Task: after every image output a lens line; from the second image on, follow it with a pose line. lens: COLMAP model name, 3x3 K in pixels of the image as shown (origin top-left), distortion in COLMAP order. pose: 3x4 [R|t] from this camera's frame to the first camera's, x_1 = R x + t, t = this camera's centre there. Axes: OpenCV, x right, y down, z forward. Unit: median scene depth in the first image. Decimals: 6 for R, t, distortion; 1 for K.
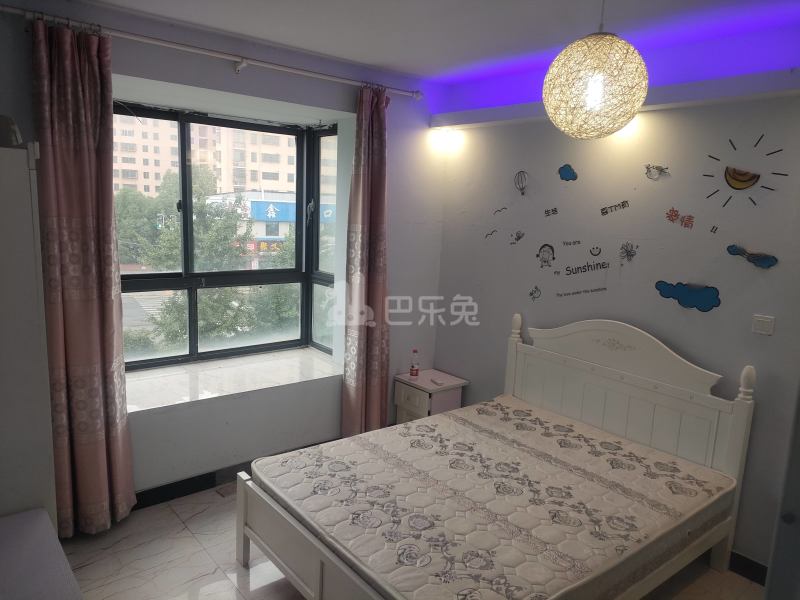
lens RADIAL K [[580.6, 0, 400.2], [0, 580.6, 297.4], [0, 0, 1]] dist [0.051346, -0.040017]
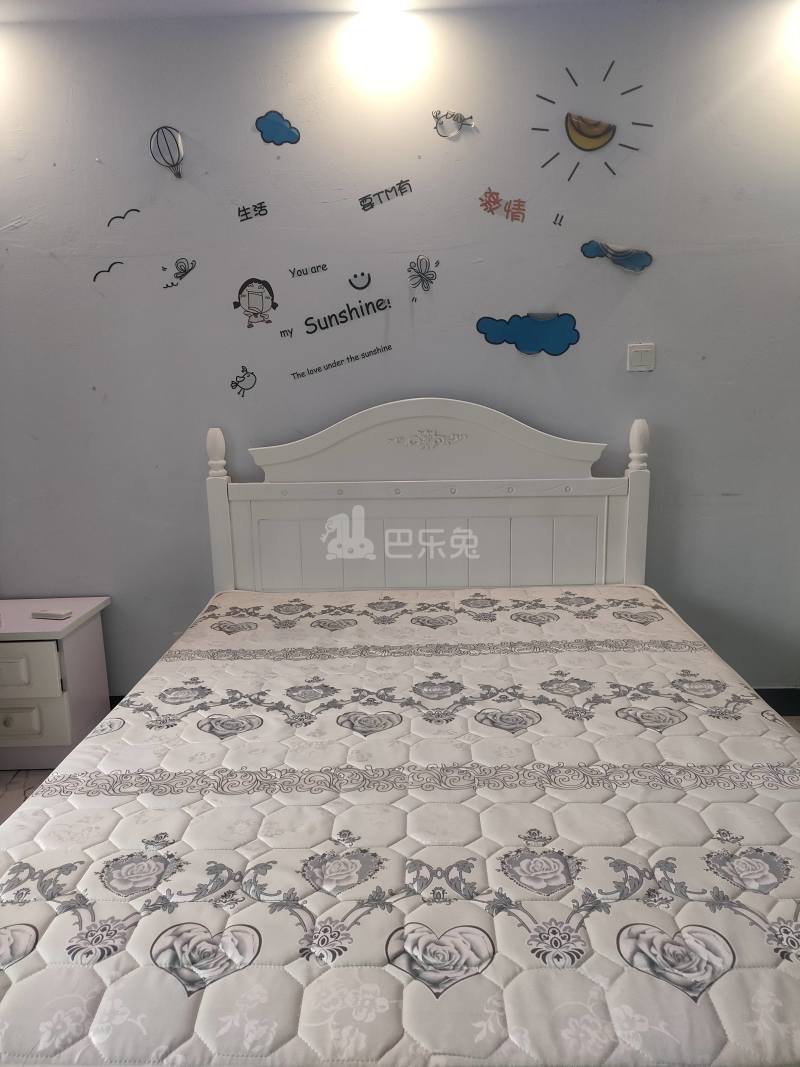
lens RADIAL K [[774.3, 0, 400.5], [0, 774.3, 536.7], [0, 0, 1]] dist [0.051346, -0.040017]
pose [[0.647360, -0.213283, 0.731735, -0.255519], [0.174643, 0.976015, 0.129979, 0.075636], [-0.741906, 0.043649, 0.669081, 0.545654]]
